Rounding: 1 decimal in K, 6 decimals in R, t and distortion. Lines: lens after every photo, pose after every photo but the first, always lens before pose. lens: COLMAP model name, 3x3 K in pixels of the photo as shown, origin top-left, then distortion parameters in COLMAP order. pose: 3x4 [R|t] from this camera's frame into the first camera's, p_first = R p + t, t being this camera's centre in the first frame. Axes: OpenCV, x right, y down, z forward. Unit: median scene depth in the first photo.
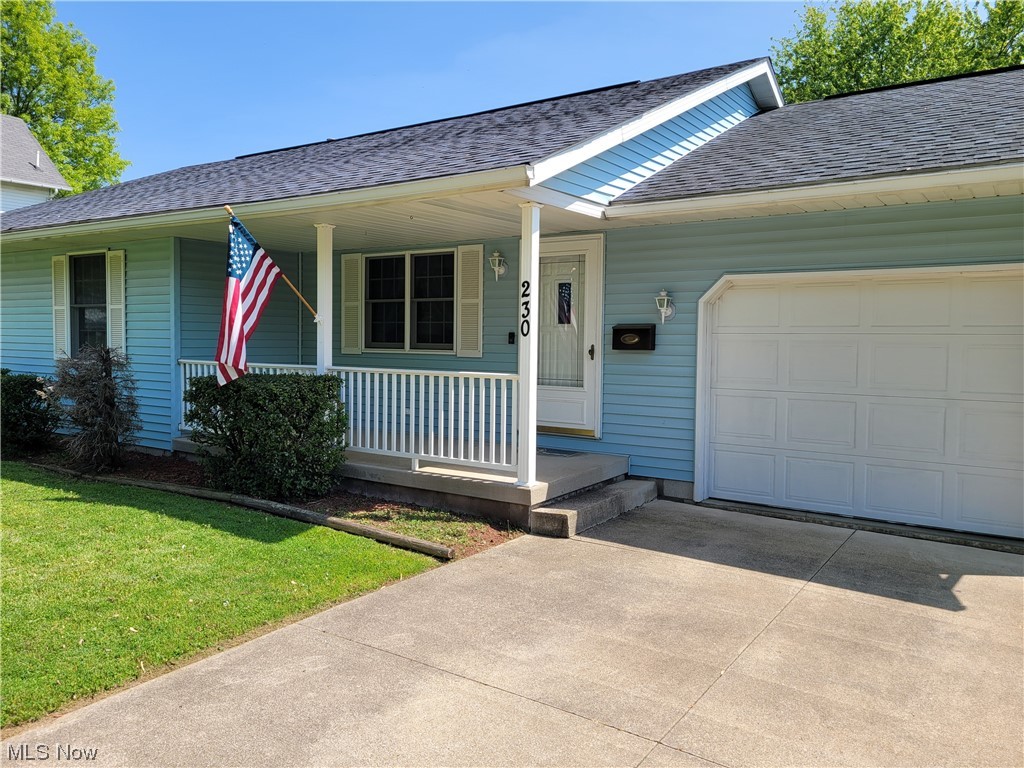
lens RADIAL K [[766.0, 0, 508.9], [0, 766.0, 382.0], [0, 0, 1]] dist [0.039122, -0.015705]
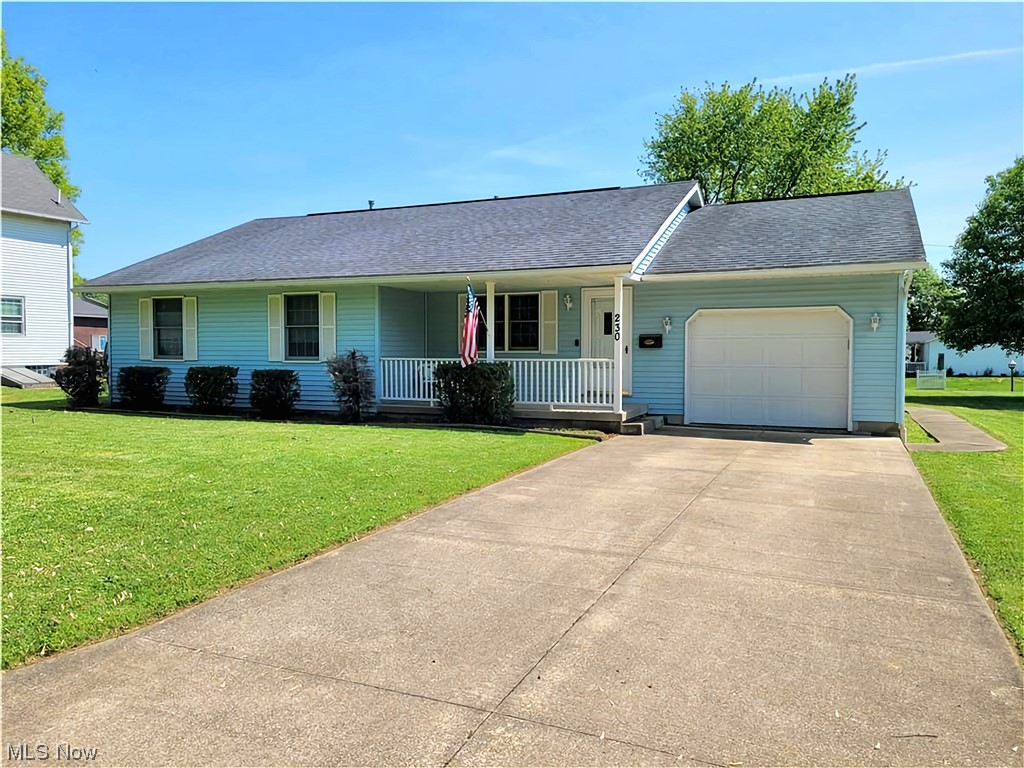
lens RADIAL K [[766.0, 0, 512.8], [0, 766.0, 383.0], [0, 0, 1]] dist [0.039122, -0.015705]
pose [[0.983591, -0.019775, 0.179324, -0.523475], [0.022376, 0.999672, -0.012492, 0.062260], [-0.179018, 0.016300, 0.983711, -0.823877]]
